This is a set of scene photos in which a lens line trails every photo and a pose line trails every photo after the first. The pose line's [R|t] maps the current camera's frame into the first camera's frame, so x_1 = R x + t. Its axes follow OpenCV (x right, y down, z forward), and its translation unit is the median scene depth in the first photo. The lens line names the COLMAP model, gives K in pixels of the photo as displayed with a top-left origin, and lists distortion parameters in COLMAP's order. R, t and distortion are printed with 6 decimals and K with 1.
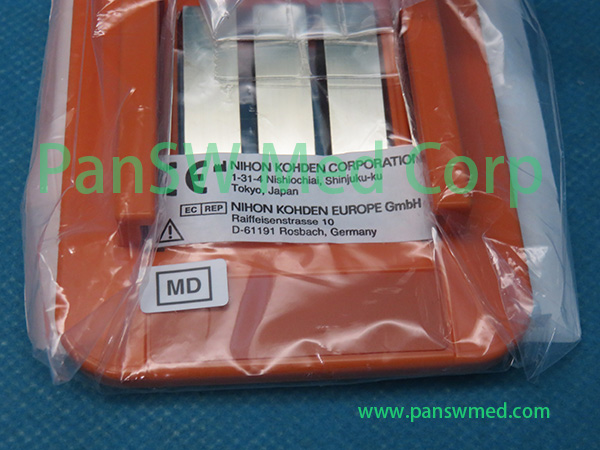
lens RADIAL K [[966.1, 0, 300.0], [0, 966.1, 225.0], [0, 0, 1]] dist [-0.131293, -0.019863]
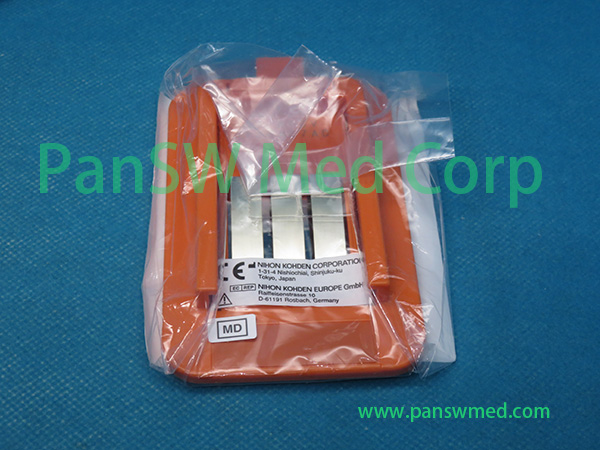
lens RADIAL K [[966.1, 0, 300.0], [0, 966.1, 225.0], [0, 0, 1]] dist [-0.131293, -0.019863]
pose [[0.999795, -0.005015, -0.019639, 0.043044], [0.001844, 0.987393, -0.158279, 0.152473], [0.020185, 0.158210, 0.987199, -0.798992]]
